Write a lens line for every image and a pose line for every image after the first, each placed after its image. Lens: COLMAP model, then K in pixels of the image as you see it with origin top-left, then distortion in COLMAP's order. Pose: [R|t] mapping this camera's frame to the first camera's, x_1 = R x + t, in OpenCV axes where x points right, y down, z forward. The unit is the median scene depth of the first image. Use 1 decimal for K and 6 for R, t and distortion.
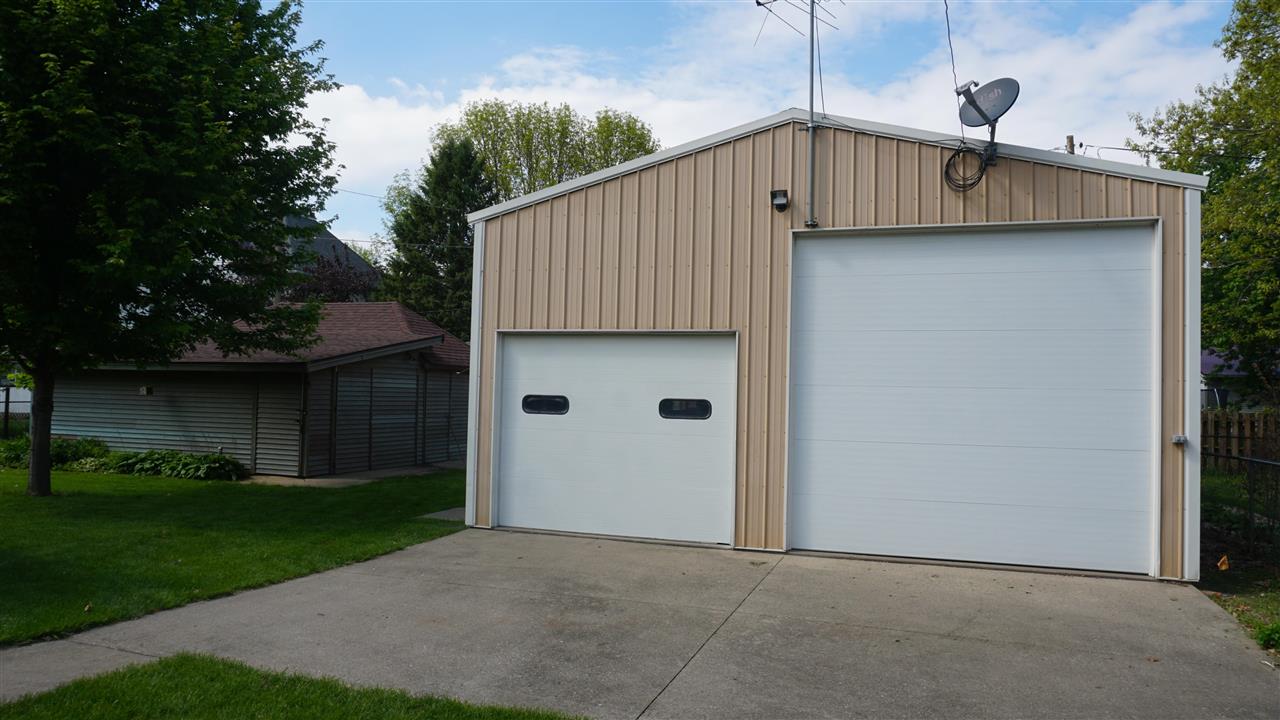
lens RADIAL K [[858.2, 0, 640.0], [0, 858.2, 360.0], [0, 0, 1]] dist [-0.030153, 0.000878]
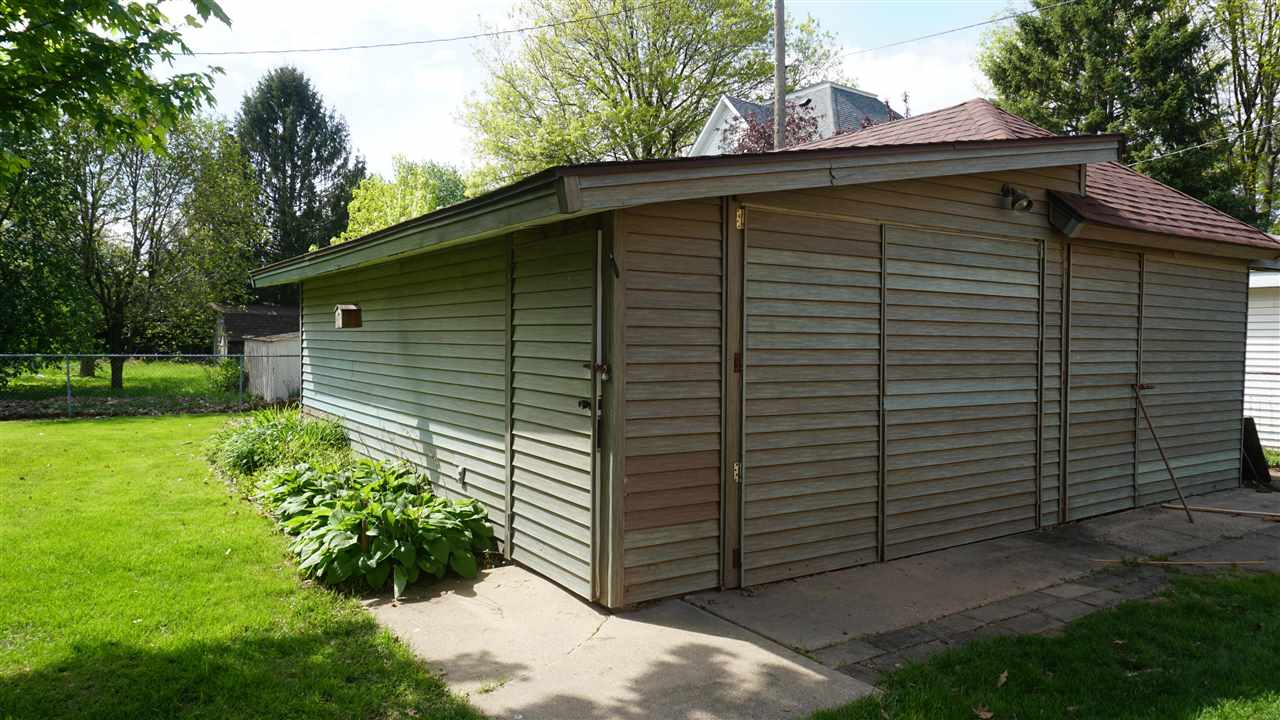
lens RADIAL K [[858.2, 0, 640.0], [0, 858.2, 360.0], [0, 0, 1]] dist [-0.030153, 0.000878]
pose [[0.773630, -0.001459, -0.633636, -0.177938], [0.033881, 0.998662, 0.039067, 0.039599], [0.632731, -0.051692, 0.772645, 0.672633]]
